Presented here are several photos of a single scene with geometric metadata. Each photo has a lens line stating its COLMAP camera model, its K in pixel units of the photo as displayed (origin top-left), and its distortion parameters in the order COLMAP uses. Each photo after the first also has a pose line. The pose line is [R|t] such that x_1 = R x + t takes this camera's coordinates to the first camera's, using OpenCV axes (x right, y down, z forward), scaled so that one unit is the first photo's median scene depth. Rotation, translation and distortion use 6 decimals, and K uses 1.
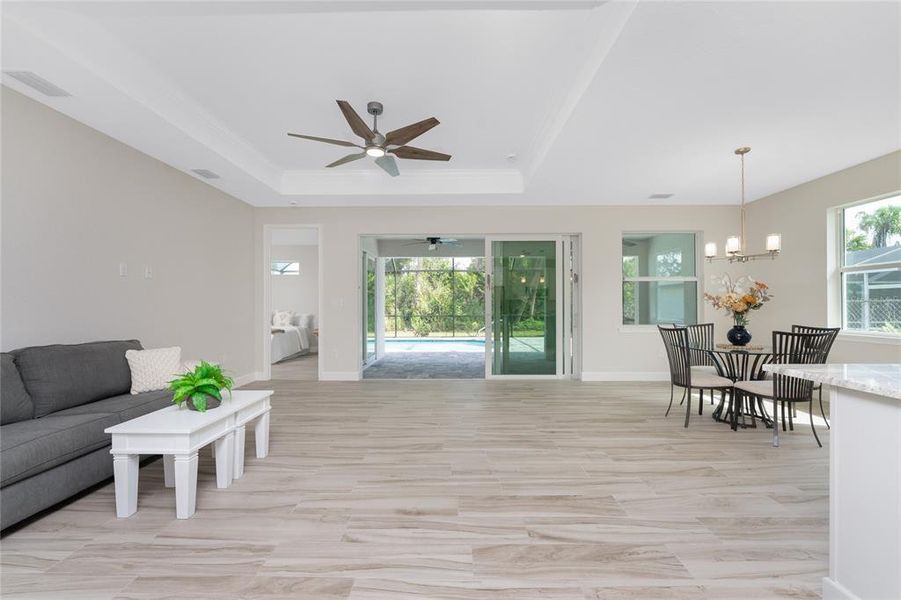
lens RADIAL K [[376.0, 0, 445.5], [0, 376.0, 303.0], [0, 0, 1]] dist [-0.010049, -0.000276]
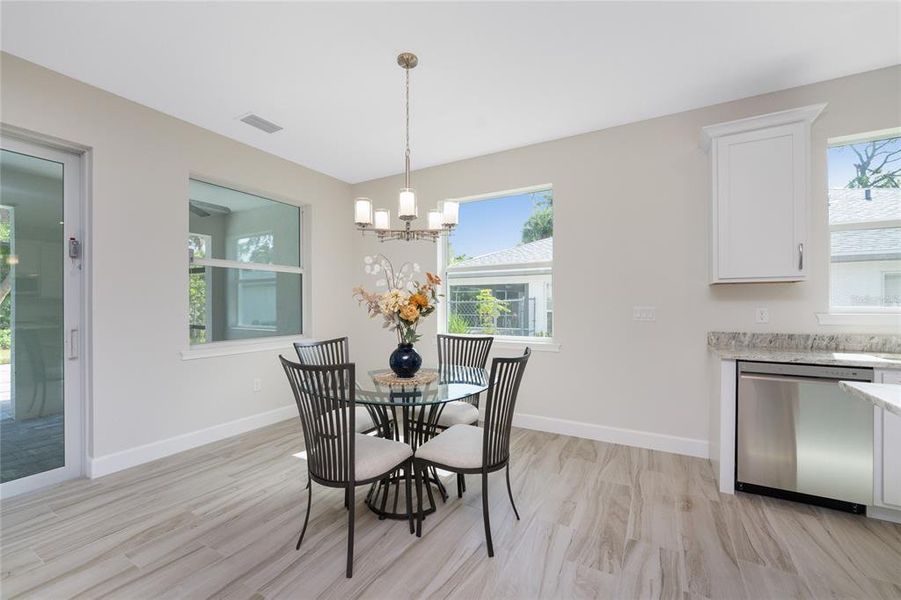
lens RADIAL K [[376.0, 0, 446.0], [0, 376.0, 306.1], [0, 0, 1]] dist [-0.010049, -0.000276]
pose [[0.491470, -0.000779, 0.870894, 0.287057], [-0.004538, 0.999984, 0.003455, -0.001828], [-0.870883, -0.005651, 0.491458, 0.640488]]
